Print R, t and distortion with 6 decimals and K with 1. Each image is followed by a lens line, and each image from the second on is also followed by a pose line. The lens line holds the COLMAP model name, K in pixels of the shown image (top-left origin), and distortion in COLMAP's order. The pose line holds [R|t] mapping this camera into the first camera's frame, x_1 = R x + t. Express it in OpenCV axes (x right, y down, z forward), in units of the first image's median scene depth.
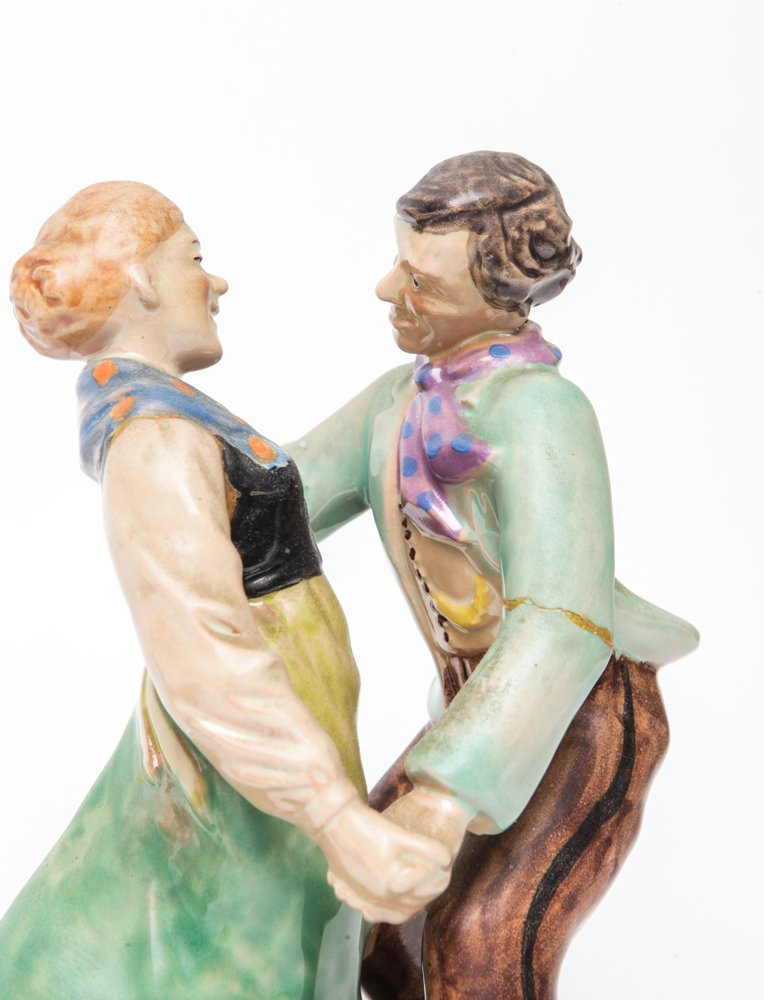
lens RADIAL K [[2294.3, 0, 382.0], [0, 2294.3, 423.2], [0, 0, 1]] dist [0.377867, 0.000000]
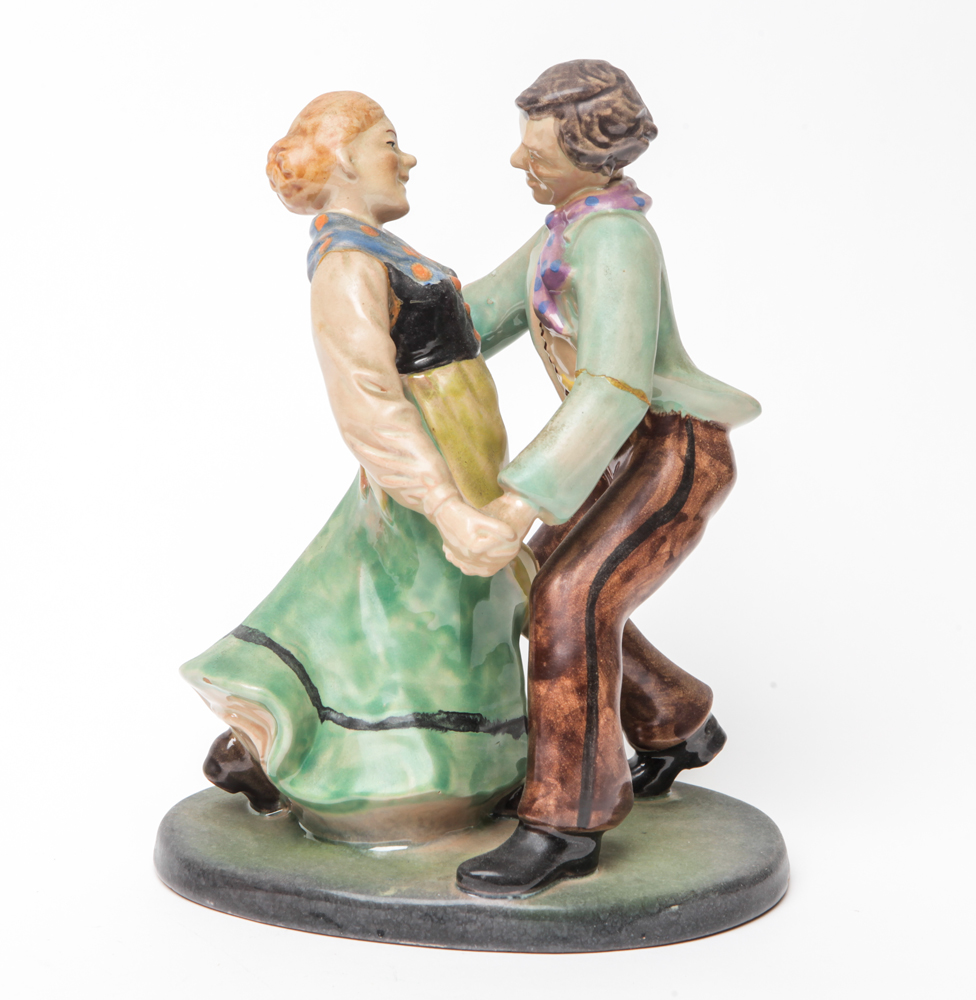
lens RADIAL K [[2897.4, 0, 490.4], [0, 2897.4, 489.2], [0, 0, 1]] dist [0.253942, 0.000000]
pose [[0.955594, 0.002042, -0.294679, 0.538078], [0.015038, 0.998335, 0.055686, 0.047283], [0.294302, -0.057645, 0.953973, -0.769791]]
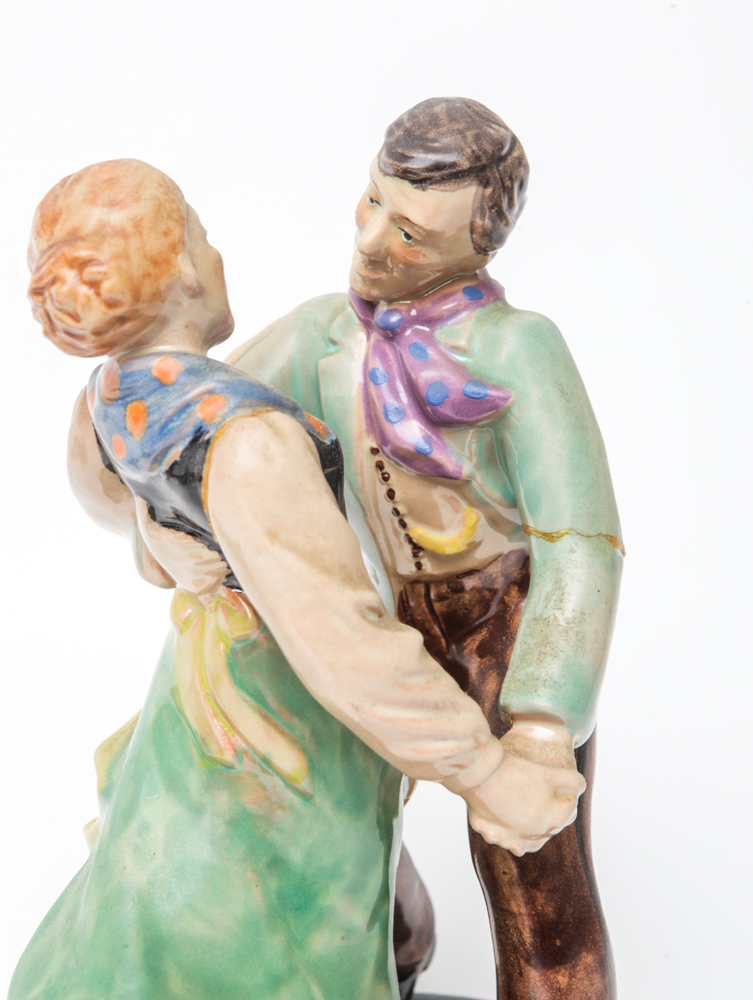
lens RADIAL K [[2251.5, 0, 383.3], [0, 2251.5, 429.2], [0, 0, 1]] dist [0.361486, 0.000000]
pose [[0.859340, -0.147585, 0.489647, -0.506578], [0.077451, 0.983968, 0.160650, -0.141715], [-0.505506, -0.100129, 0.856993, 0.145073]]
